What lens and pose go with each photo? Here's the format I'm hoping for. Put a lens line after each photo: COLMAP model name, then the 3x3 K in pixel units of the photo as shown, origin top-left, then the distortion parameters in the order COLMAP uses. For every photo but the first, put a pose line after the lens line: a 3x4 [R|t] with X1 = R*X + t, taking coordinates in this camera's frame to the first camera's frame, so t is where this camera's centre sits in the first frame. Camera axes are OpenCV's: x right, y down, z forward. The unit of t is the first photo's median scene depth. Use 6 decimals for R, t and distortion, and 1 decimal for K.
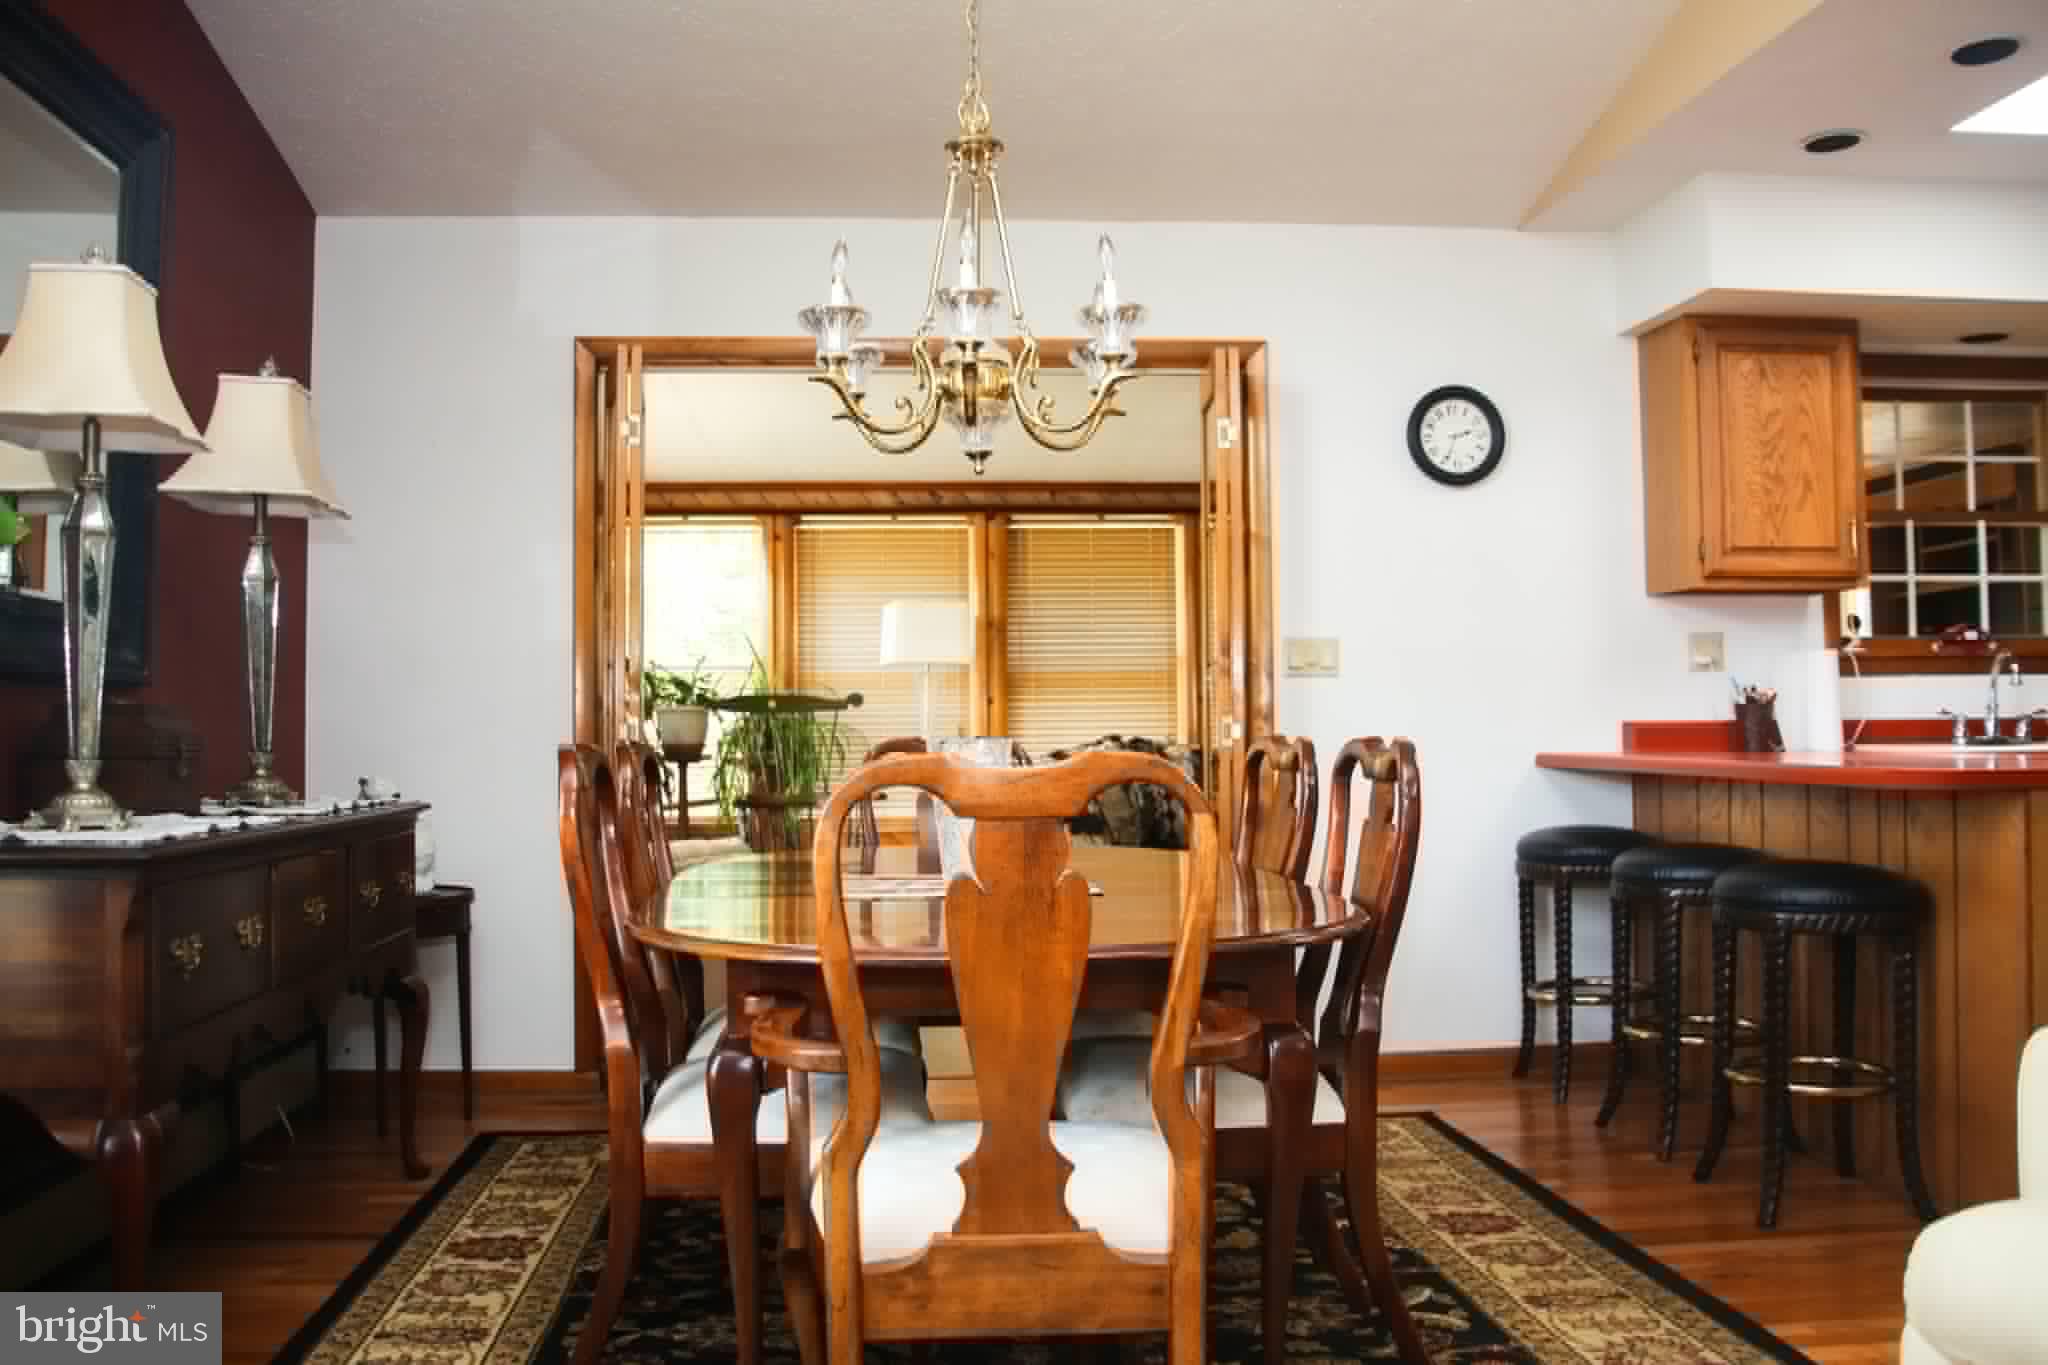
lens RADIAL K [[1767.5, 0, 1015.7], [0, 1767.5, 681.2], [0, 0, 1]] dist [-0.121280, 0.048900]
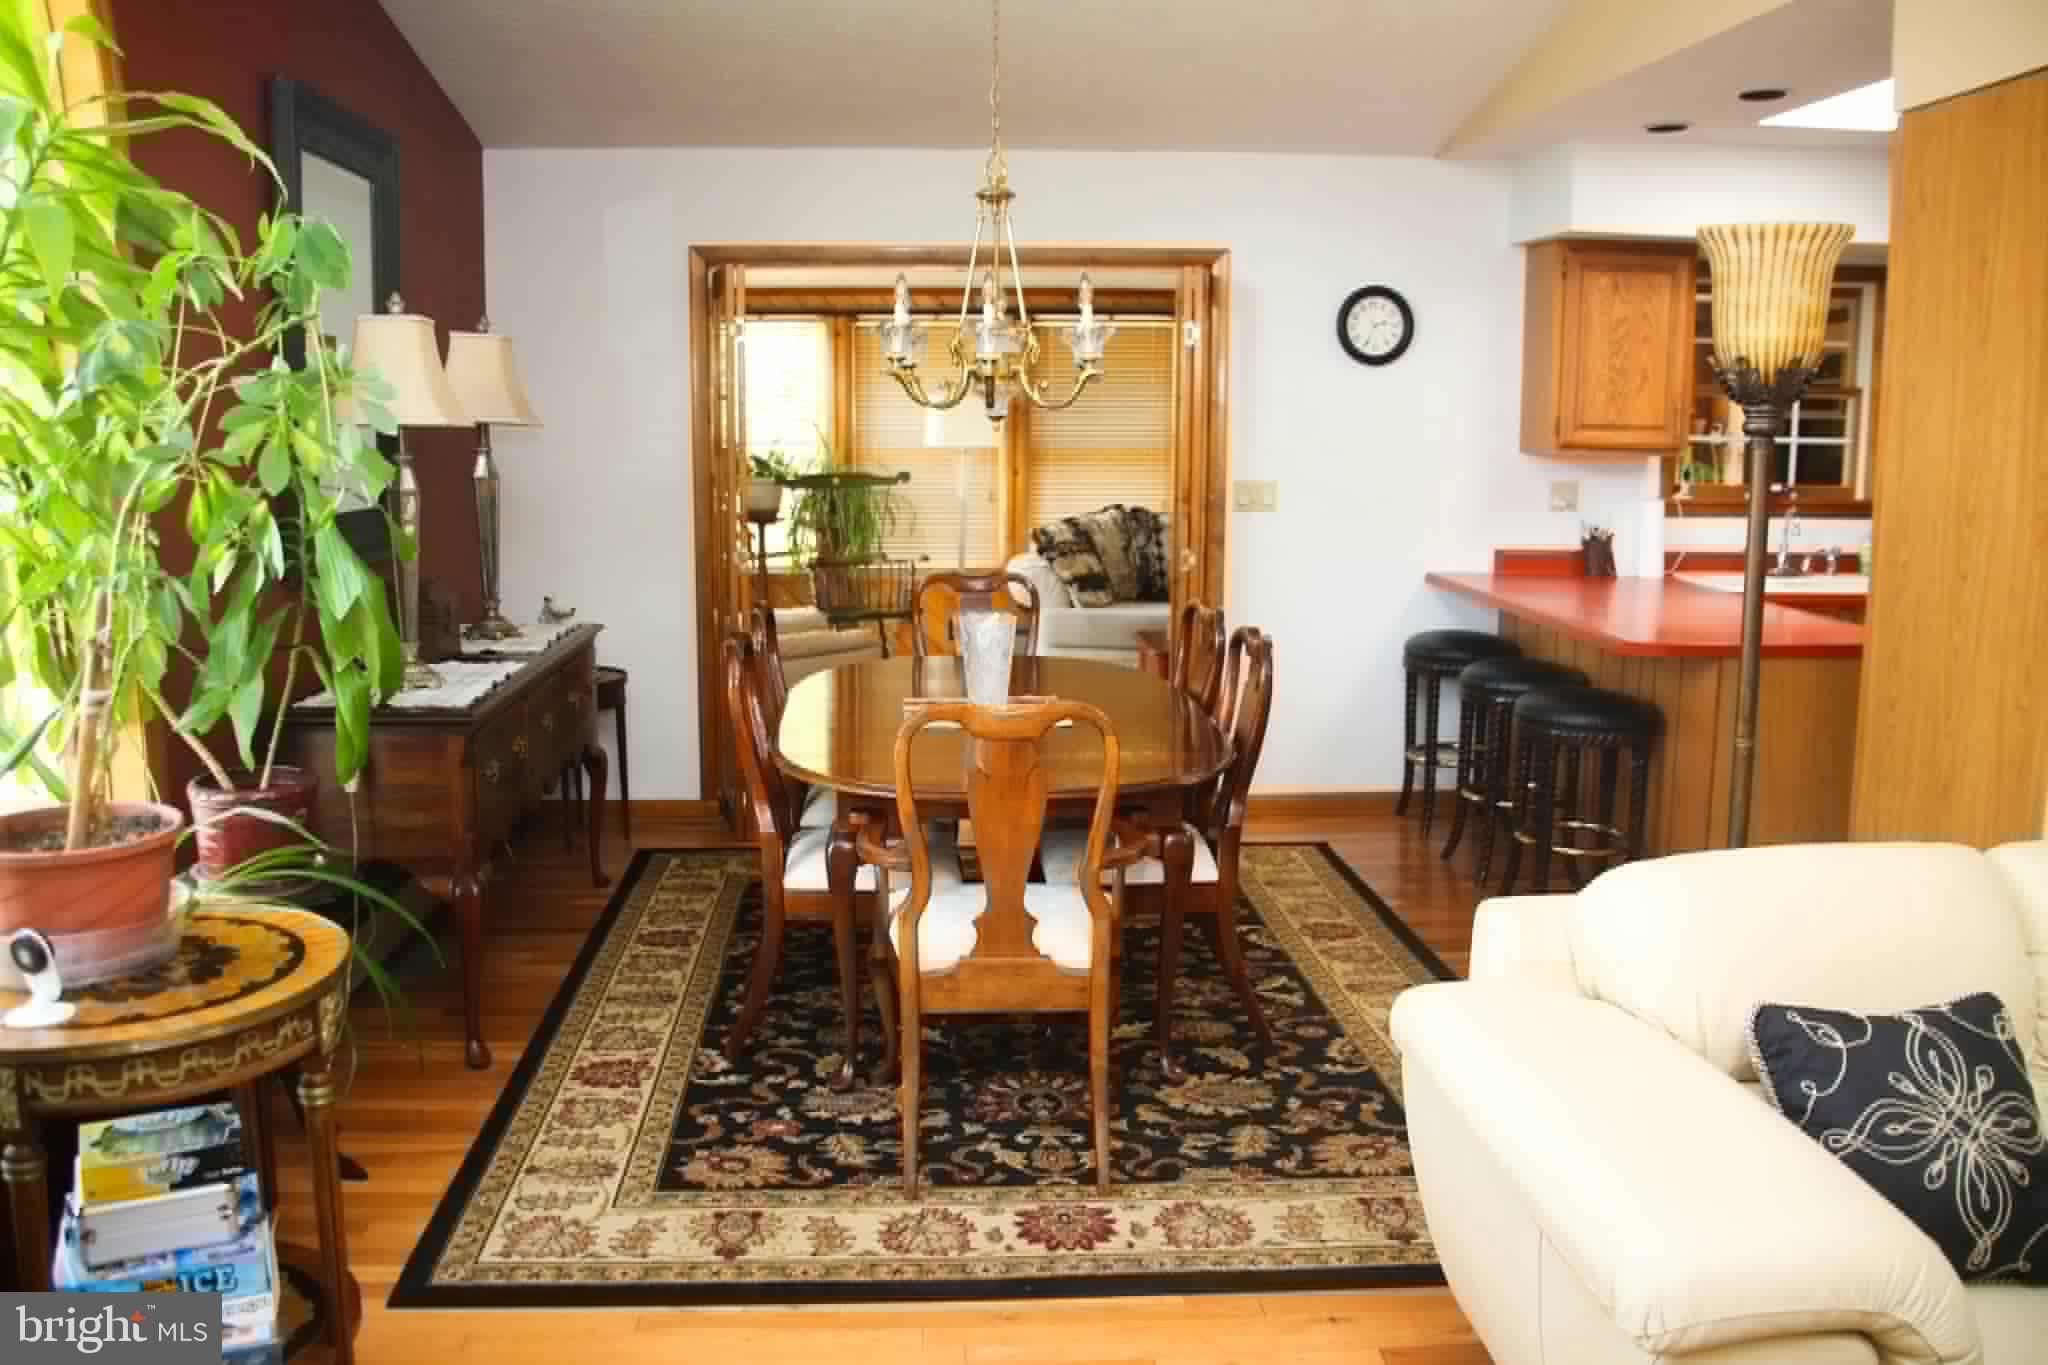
lens RADIAL K [[1653.7, 0, 1022.5], [0, 1653.7, 677.3], [0, 0, 1]] dist [-0.079540, -0.006415]
pose [[0.999787, 0.015317, -0.013862, 0.016339], [-0.012503, 0.982805, 0.184224, -0.122009], [0.016446, -0.184011, 0.982787, -0.268200]]
